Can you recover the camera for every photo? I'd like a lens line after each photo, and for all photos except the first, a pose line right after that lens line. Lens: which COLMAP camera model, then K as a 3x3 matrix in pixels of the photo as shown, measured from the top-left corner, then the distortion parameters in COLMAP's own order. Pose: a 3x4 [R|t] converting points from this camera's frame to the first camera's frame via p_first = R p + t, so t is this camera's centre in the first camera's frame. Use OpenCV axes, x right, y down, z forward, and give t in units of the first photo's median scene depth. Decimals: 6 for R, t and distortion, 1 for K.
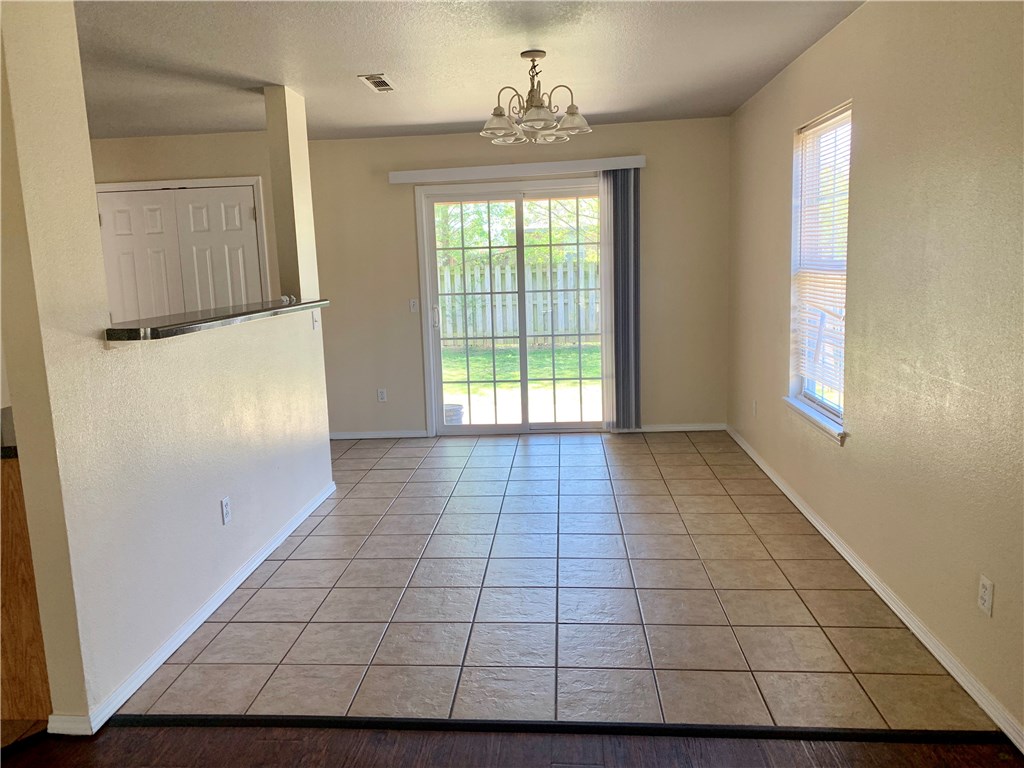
lens RADIAL K [[783.1, 0, 509.3], [0, 783.1, 384.0], [0, 0, 1]] dist [0.022695, -0.028901]
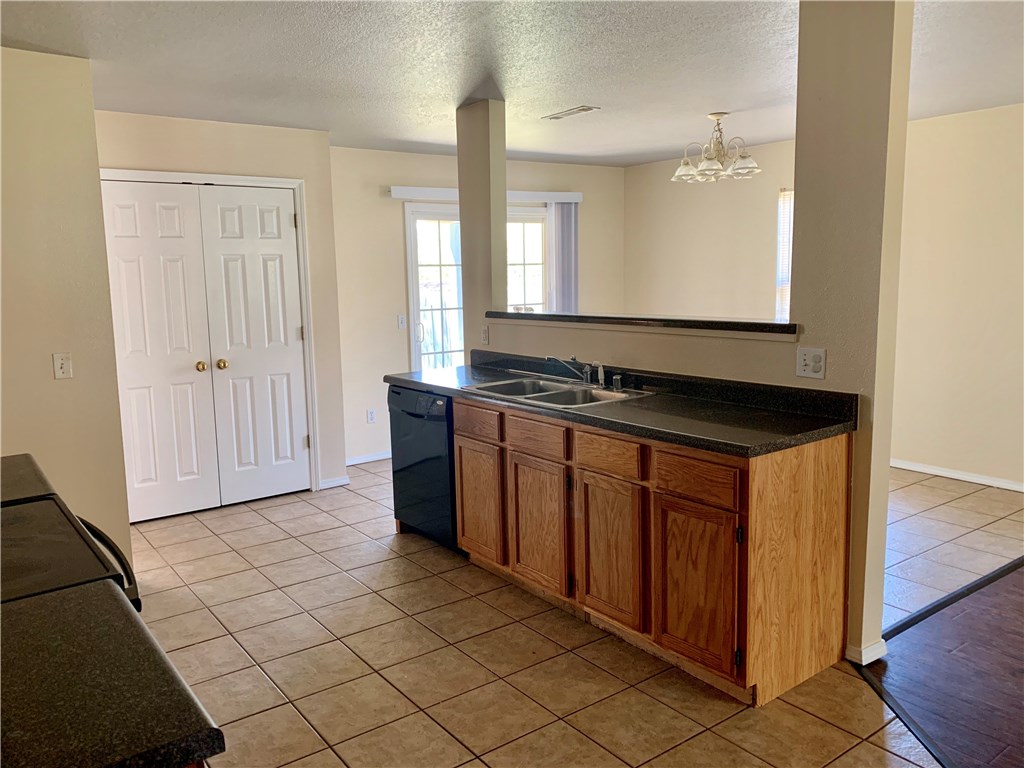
lens RADIAL K [[783.1, 0, 510.5], [0, 783.1, 384.9], [0, 0, 1]] dist [0.022695, -0.028901]
pose [[0.756829, -0.074399, 0.649365, -0.719919], [0.095497, 0.995426, 0.002747, -0.010092], [-0.646599, 0.059933, 0.760472, 0.173634]]
